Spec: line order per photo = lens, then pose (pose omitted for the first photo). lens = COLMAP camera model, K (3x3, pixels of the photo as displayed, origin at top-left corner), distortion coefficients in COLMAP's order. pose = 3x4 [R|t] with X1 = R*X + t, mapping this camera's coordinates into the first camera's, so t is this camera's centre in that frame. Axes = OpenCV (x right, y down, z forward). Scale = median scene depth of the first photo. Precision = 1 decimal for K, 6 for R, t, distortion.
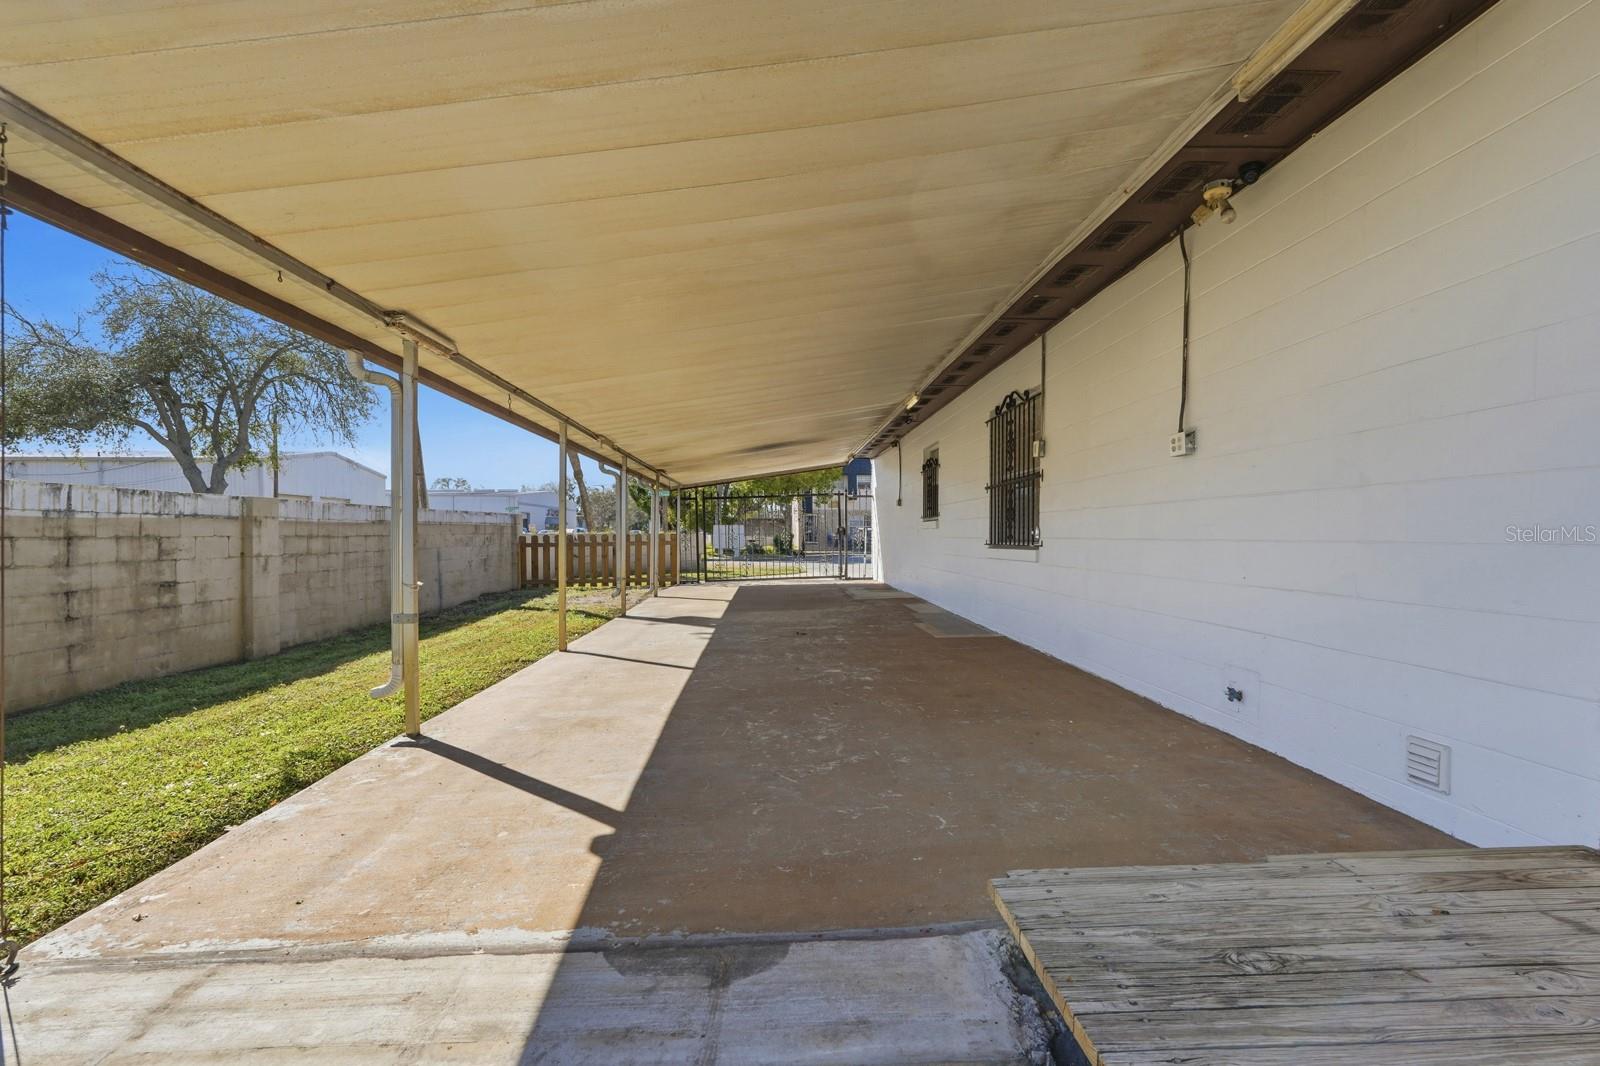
lens RADIAL K [[735.6, 0, 800.0], [0, 735.6, 533.0], [0, 0, 1]] dist [-0.000248, 0.000074]
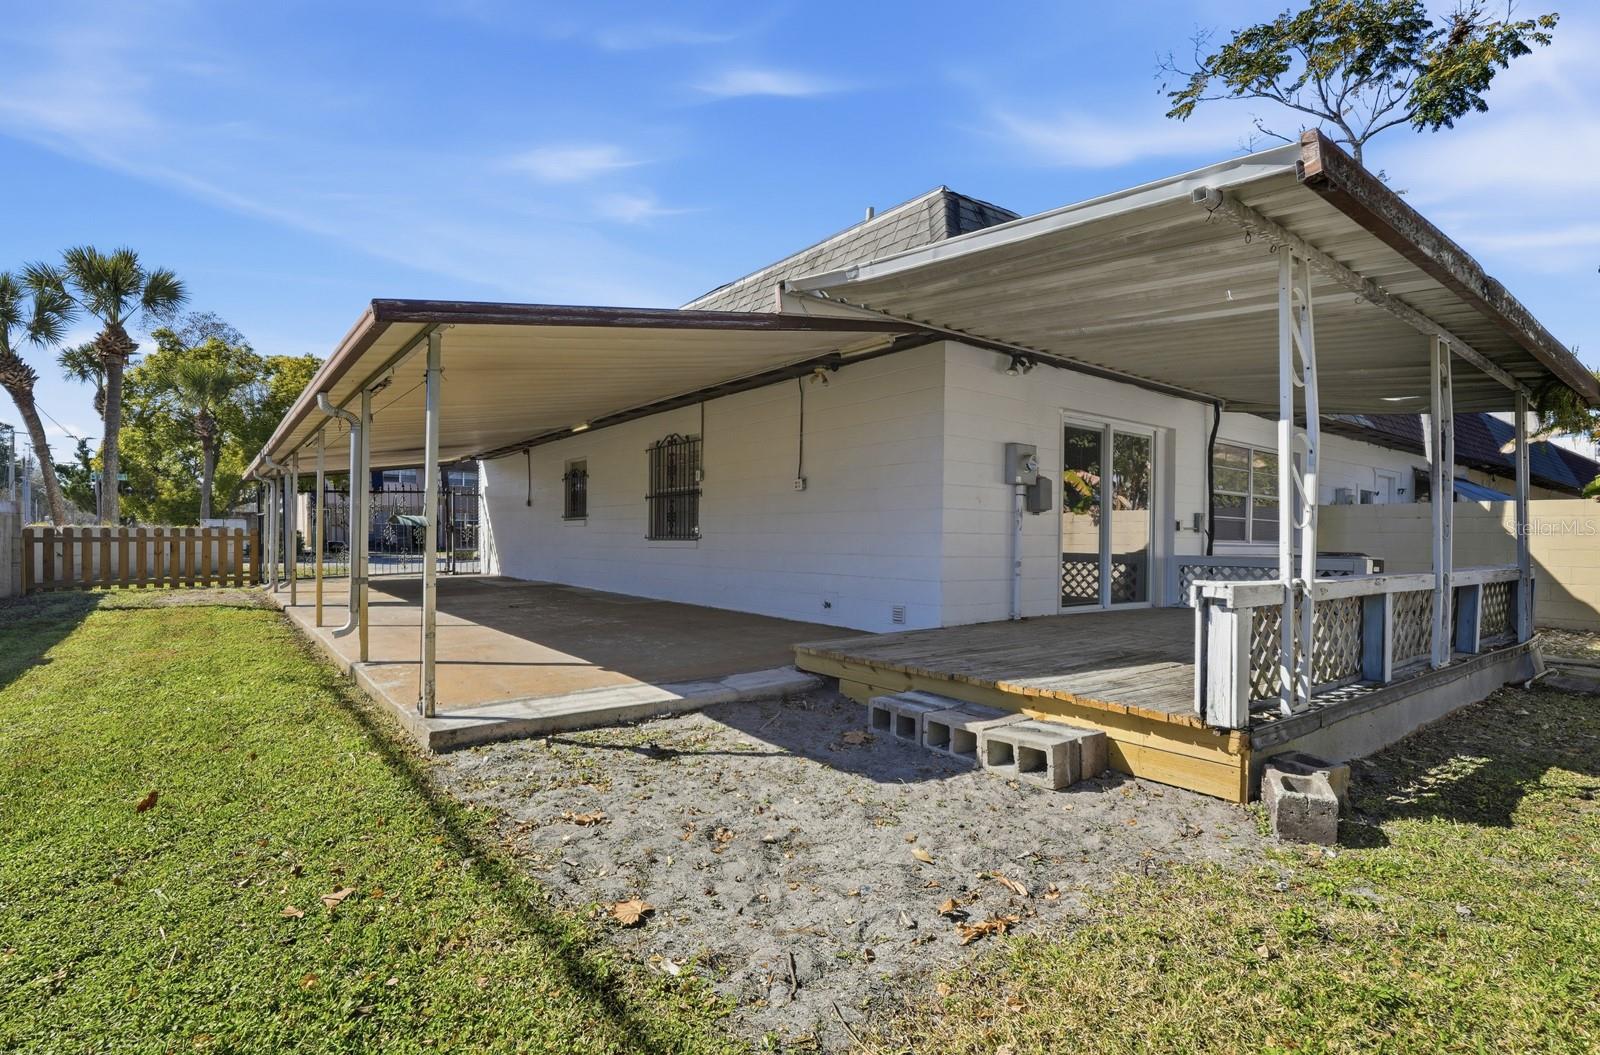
lens RADIAL K [[778.5, 0, 800.0], [0, 778.5, 527.5], [0, 0, 1]] dist [0.000588, 0.000059]
pose [[0.814462, 0.013045, 0.580070, -0.377163], [-0.008755, 0.999910, -0.010194, 0.008411], [-0.580151, 0.003224, 0.814503, -0.382109]]
